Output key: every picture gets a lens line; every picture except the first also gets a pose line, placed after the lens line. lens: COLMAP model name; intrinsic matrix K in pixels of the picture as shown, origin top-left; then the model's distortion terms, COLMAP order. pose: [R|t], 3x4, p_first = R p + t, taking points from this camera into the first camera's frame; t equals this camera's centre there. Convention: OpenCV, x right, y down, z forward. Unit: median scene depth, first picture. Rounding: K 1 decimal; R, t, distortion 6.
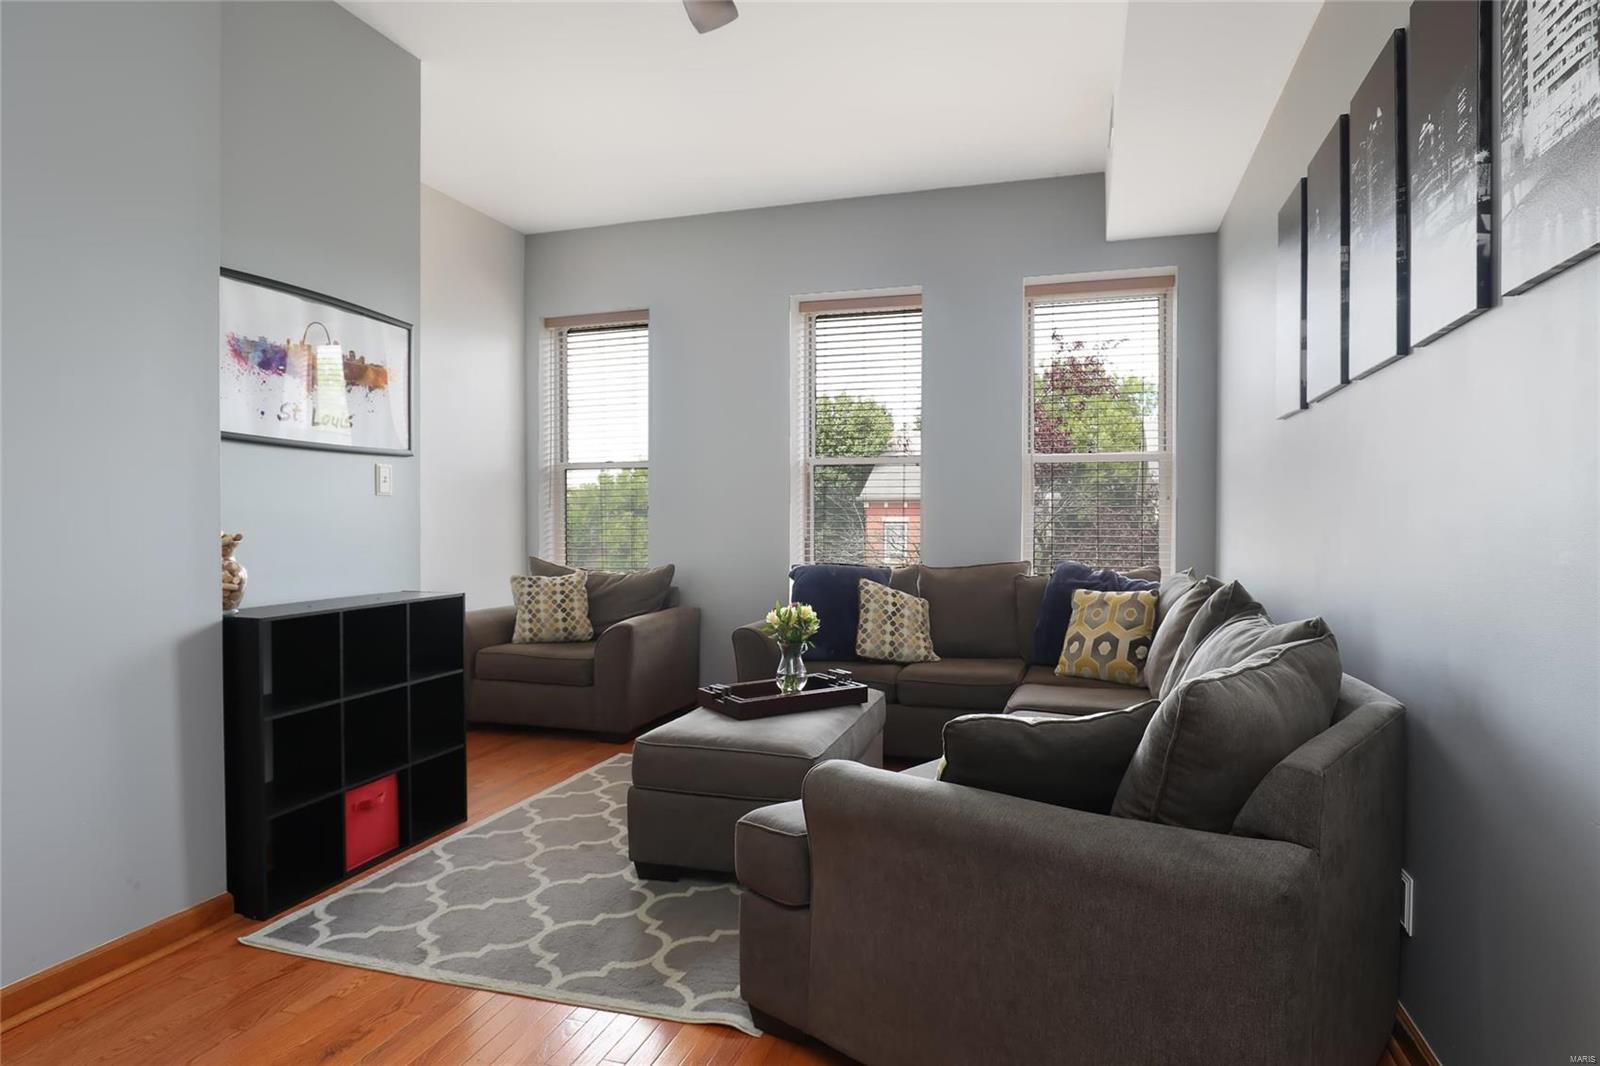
lens RADIAL K [[898.7, 0, 804.1], [0, 898.7, 537.5], [0, 0, 1]] dist [-0.025665, 0.003370]
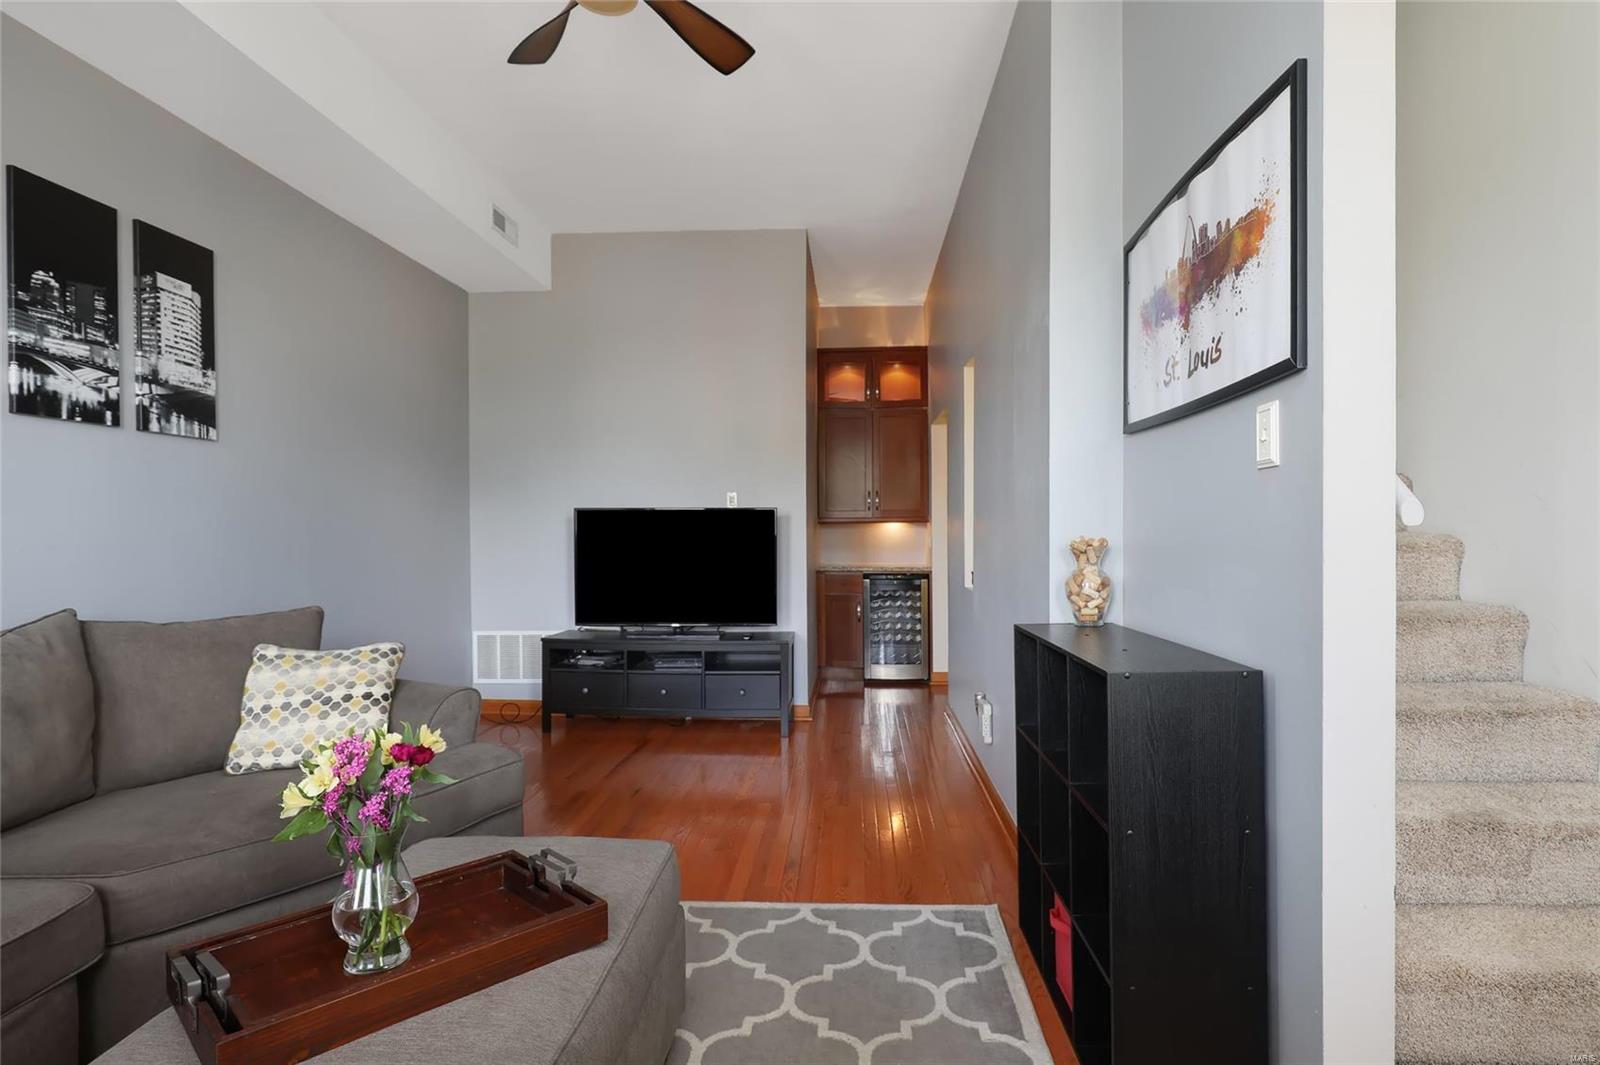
lens RADIAL K [[858.9, 0, 805.7], [0, 858.9, 534.4], [0, 0, 1]] dist [-0.032549, 0.003105]
pose [[-0.972839, 0.007374, -0.231364, -0.114418], [0.004684, 0.999915, 0.012172, -0.017853], [0.231434, 0.010758, -0.972791, 1.406097]]
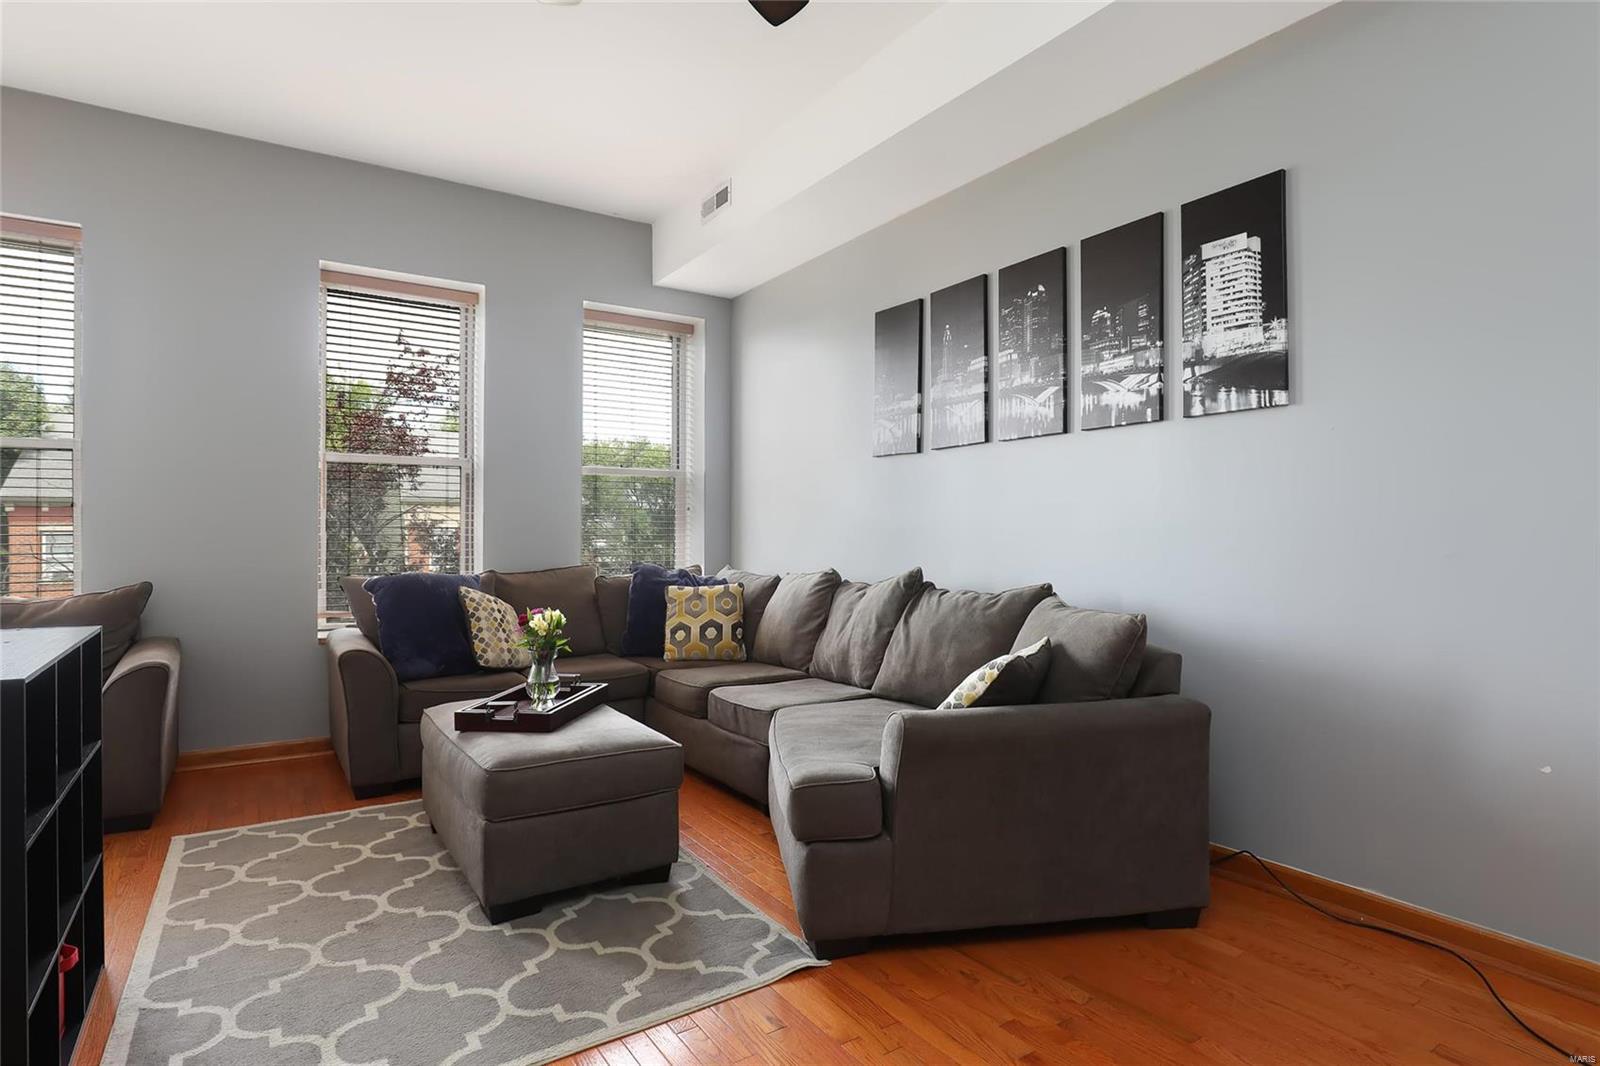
lens RADIAL K [[858.9, 0, 850.8], [0, 858.9, 544.7], [0, 0, 1]] dist [-0.032549, 0.003105]
pose [[0.606473, -0.007489, 0.795069, -0.534296], [0.010073, 0.999948, 0.001736, 0.005619], [-0.795040, 0.006956, 0.606517, 0.173538]]
